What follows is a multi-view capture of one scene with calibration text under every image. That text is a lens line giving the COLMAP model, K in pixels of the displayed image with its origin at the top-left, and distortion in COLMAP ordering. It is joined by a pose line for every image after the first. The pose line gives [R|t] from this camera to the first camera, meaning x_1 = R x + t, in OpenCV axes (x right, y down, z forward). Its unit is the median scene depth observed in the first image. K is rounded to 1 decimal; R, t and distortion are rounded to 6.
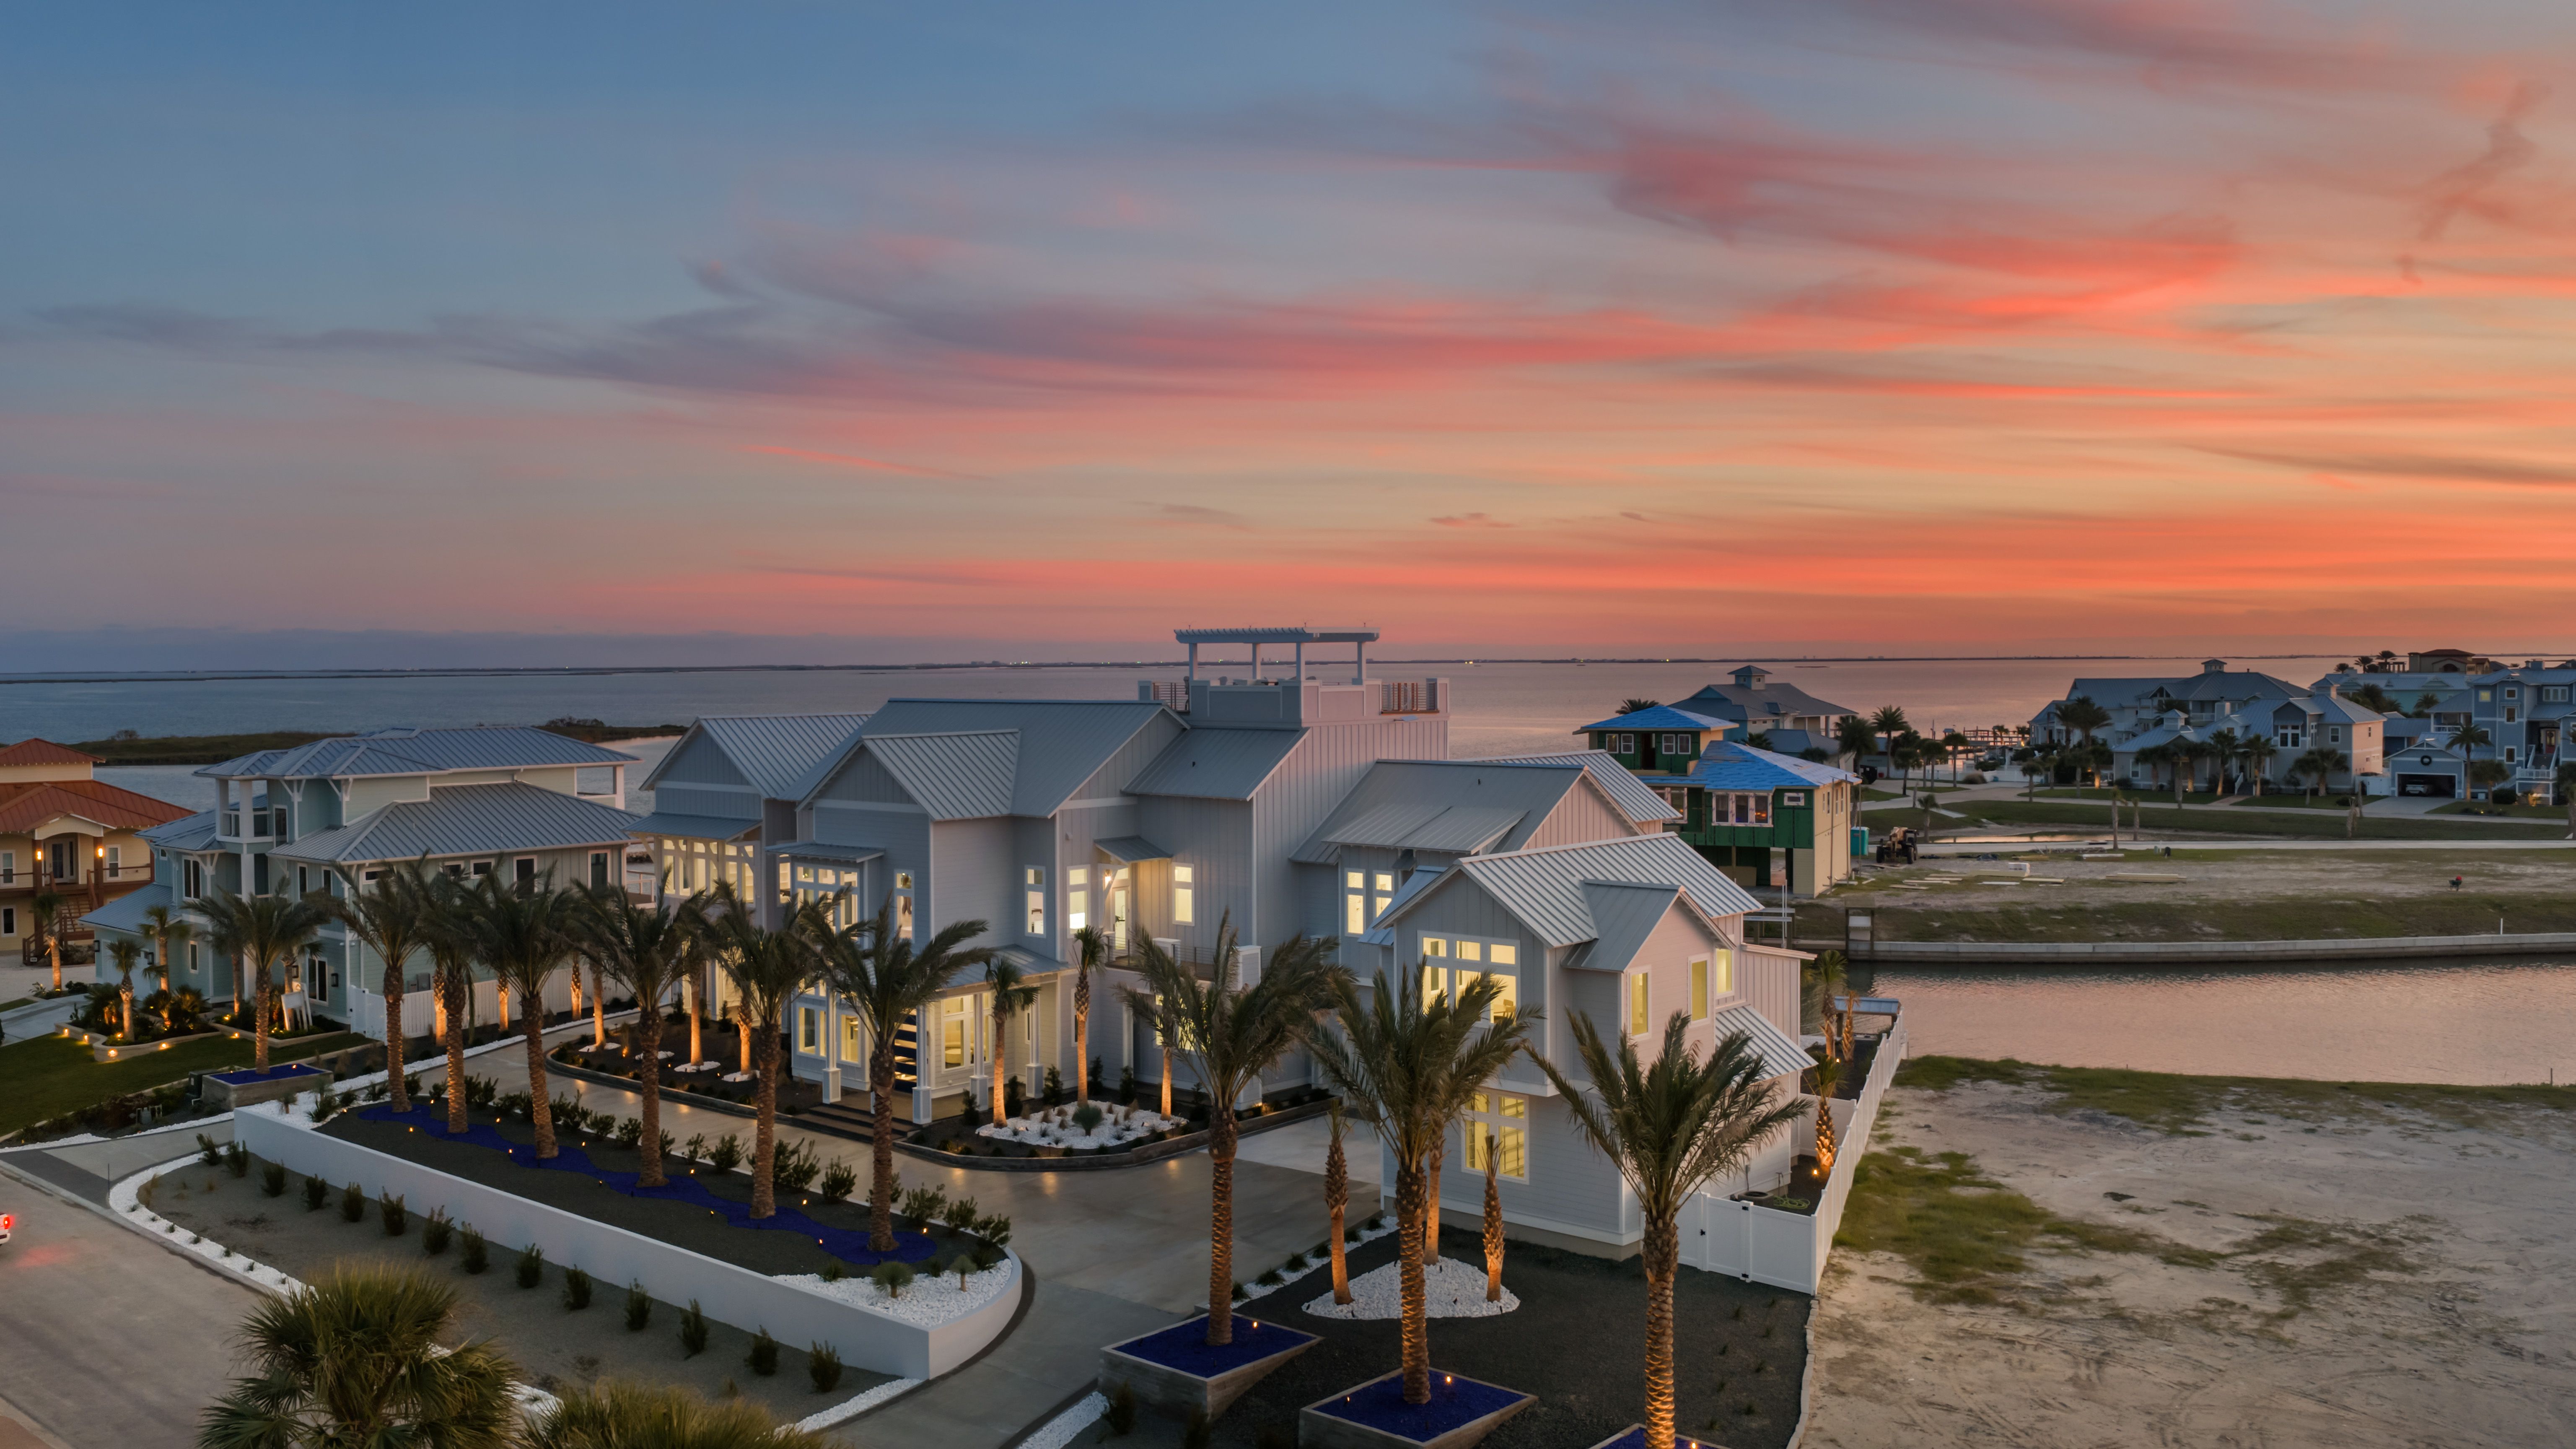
lens RADIAL K [[2155.2, 0, 1288.0], [0, 2155.2, 724.5], [0, 0, 1]] dist [0.002666, 0.000607]
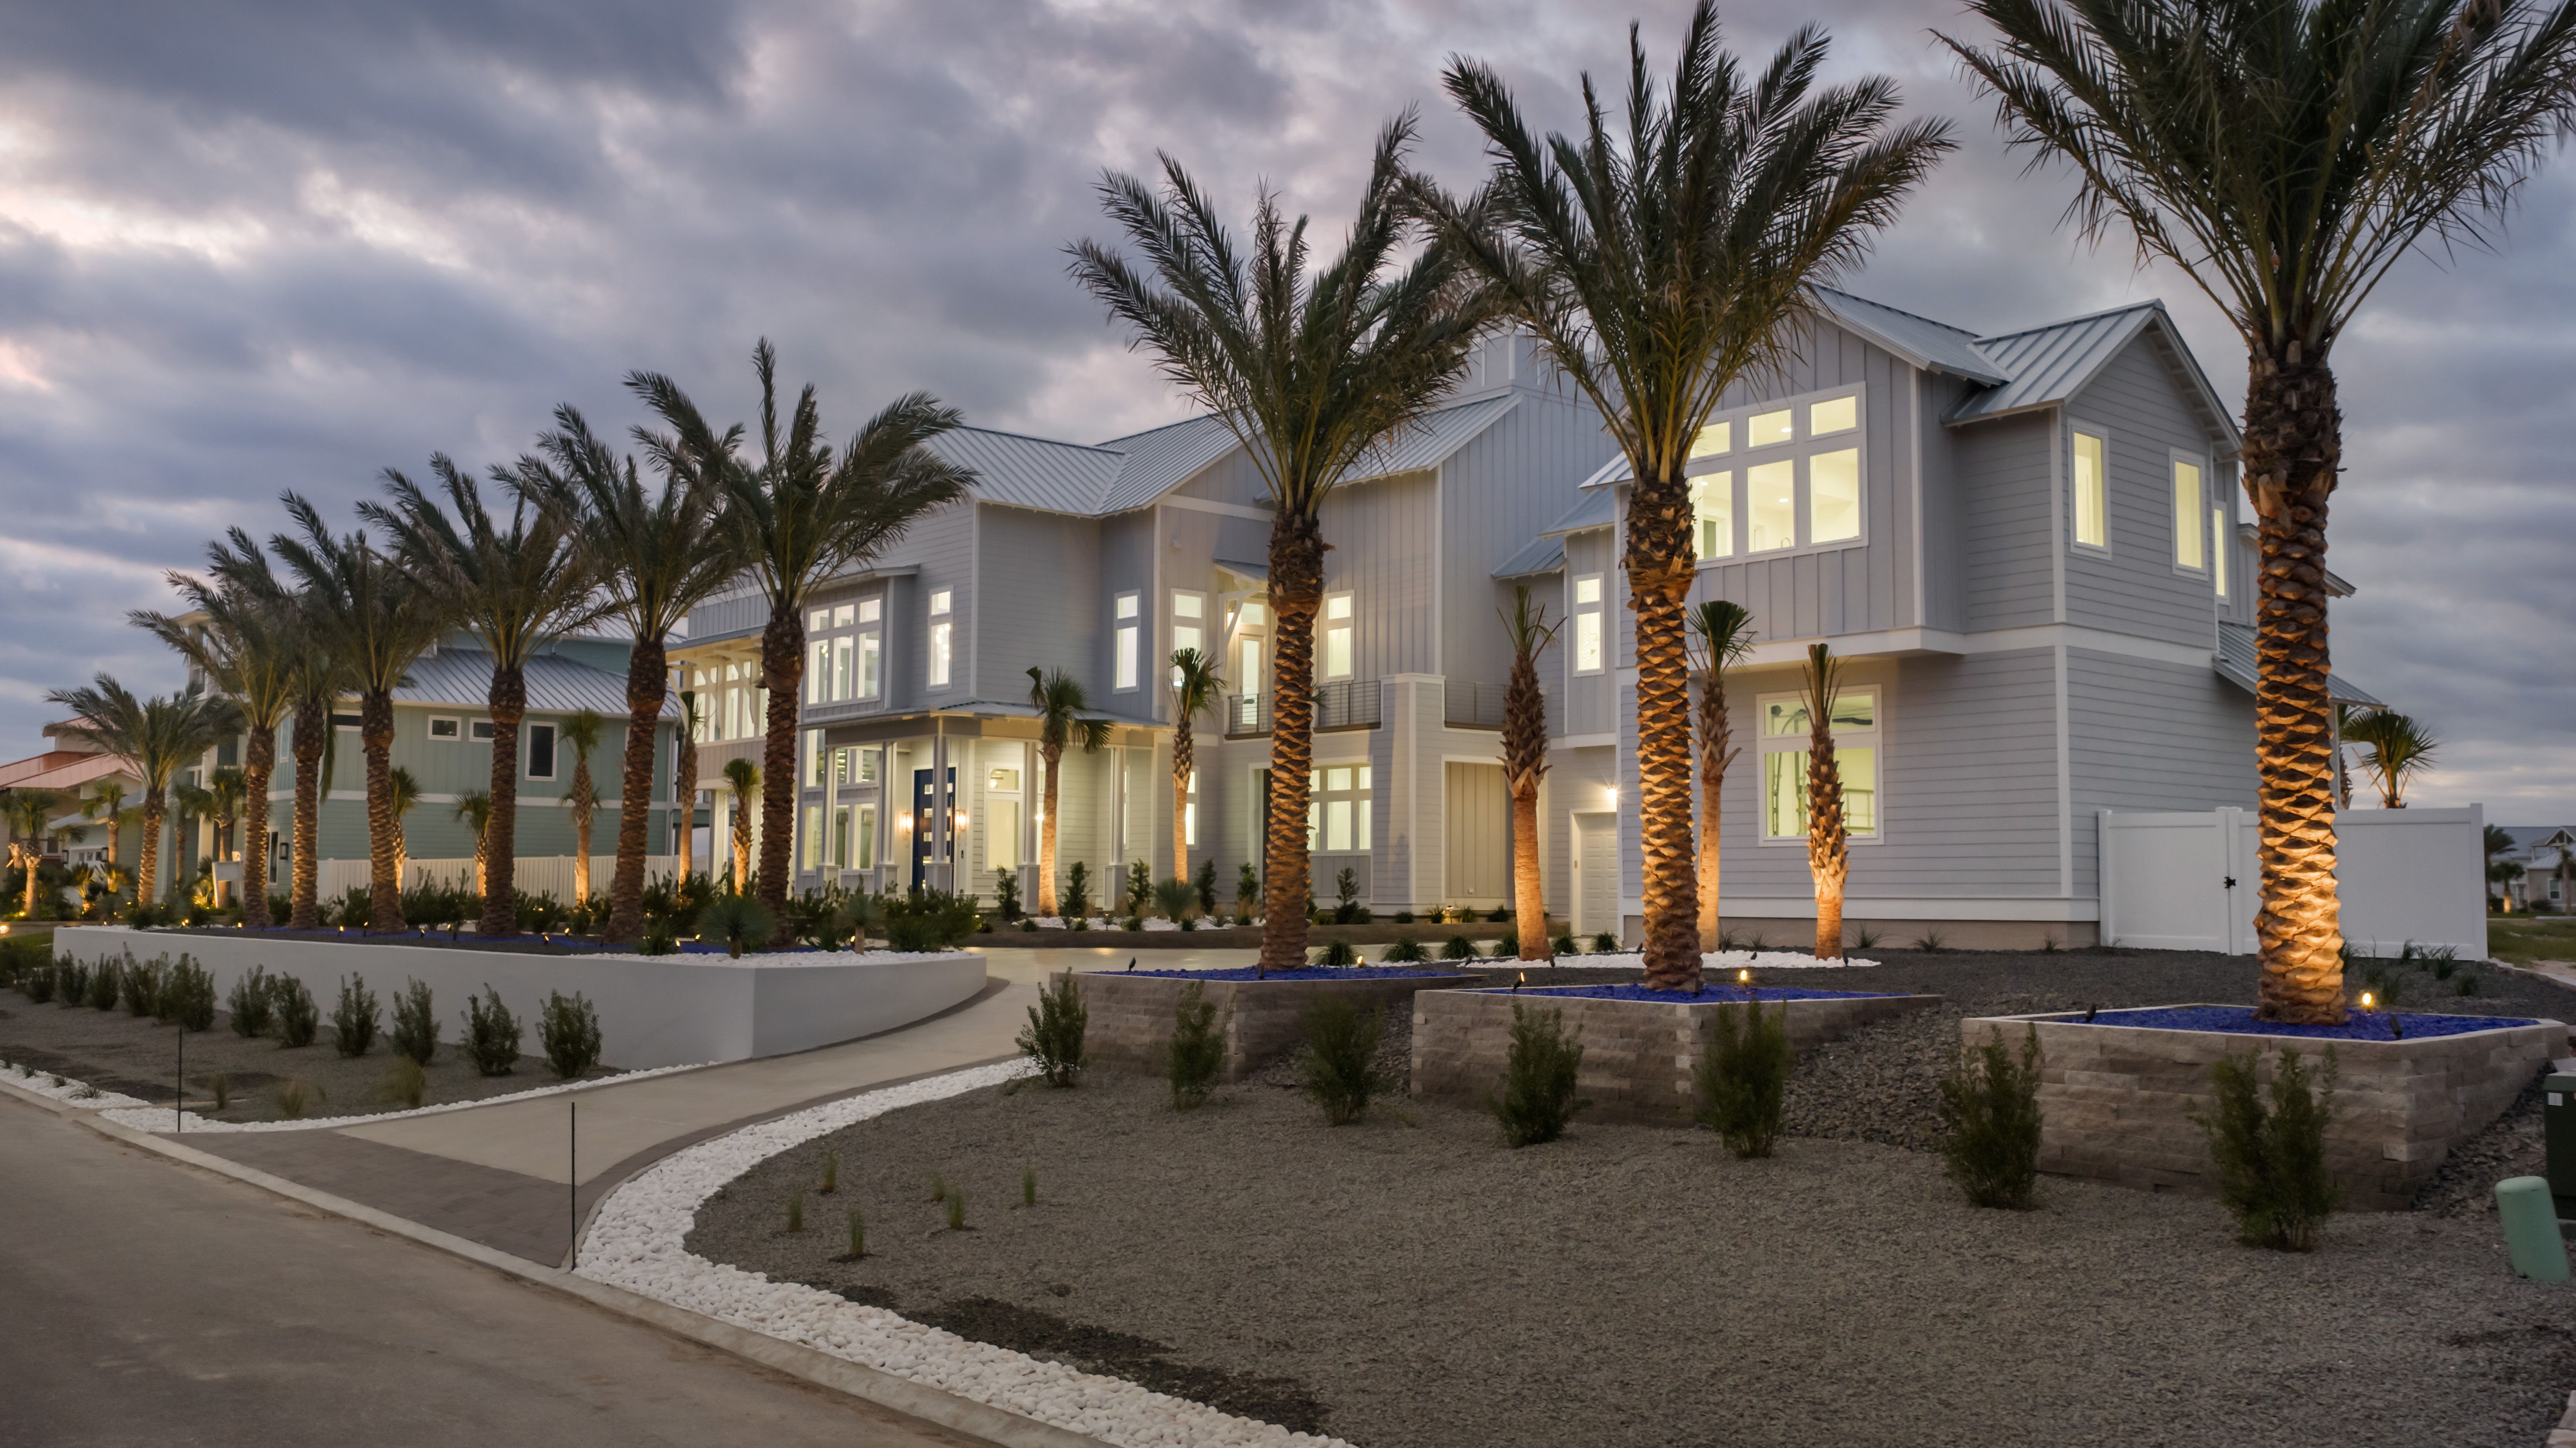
lens RADIAL K [[2183.2, 0, 1288.0], [0, 2183.2, 724.0], [0, 0, 1]] dist [-0.005983, -0.005060]
pose [[0.992609, 0.005828, -0.121218, 0.020762], [-0.018379, 0.994544, -0.102685, 0.183976], [0.119958, 0.104154, 0.987300, 0.316930]]
